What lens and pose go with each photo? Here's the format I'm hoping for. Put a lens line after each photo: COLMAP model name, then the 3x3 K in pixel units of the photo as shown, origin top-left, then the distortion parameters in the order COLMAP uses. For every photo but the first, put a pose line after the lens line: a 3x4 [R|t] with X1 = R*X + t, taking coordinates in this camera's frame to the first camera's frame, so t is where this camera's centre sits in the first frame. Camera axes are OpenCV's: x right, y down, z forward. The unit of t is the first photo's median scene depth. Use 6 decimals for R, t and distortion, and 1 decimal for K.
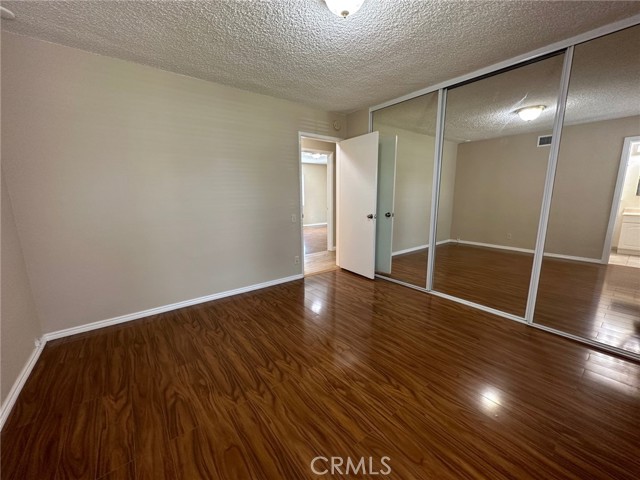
lens RADIAL K [[253.9, 0, 320.3], [0, 253.9, 240.2], [0, 0, 1]] dist [0.000504, 0.000243]
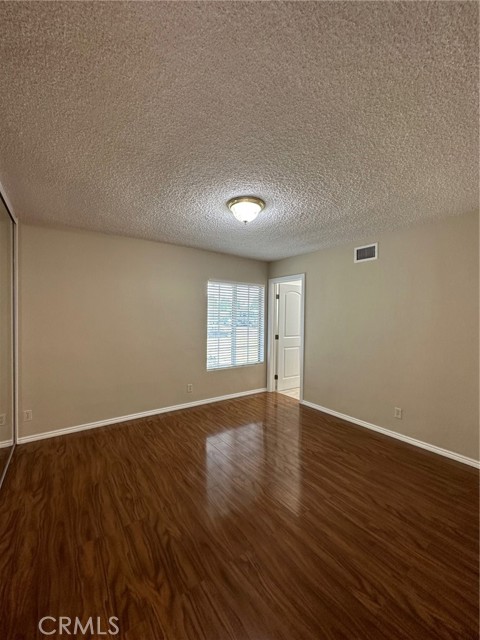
lens RADIAL K [[253.9, 0, 238.1], [0, 253.9, 319.6], [0, 0, 1]] dist [0.000504, 0.000243]
pose [[-0.998768, -0.002644, 0.049563, 0.040941], [0.006847, 0.981692, 0.190352, -0.407443], [-0.049159, 0.190457, -0.980464, 1.820141]]
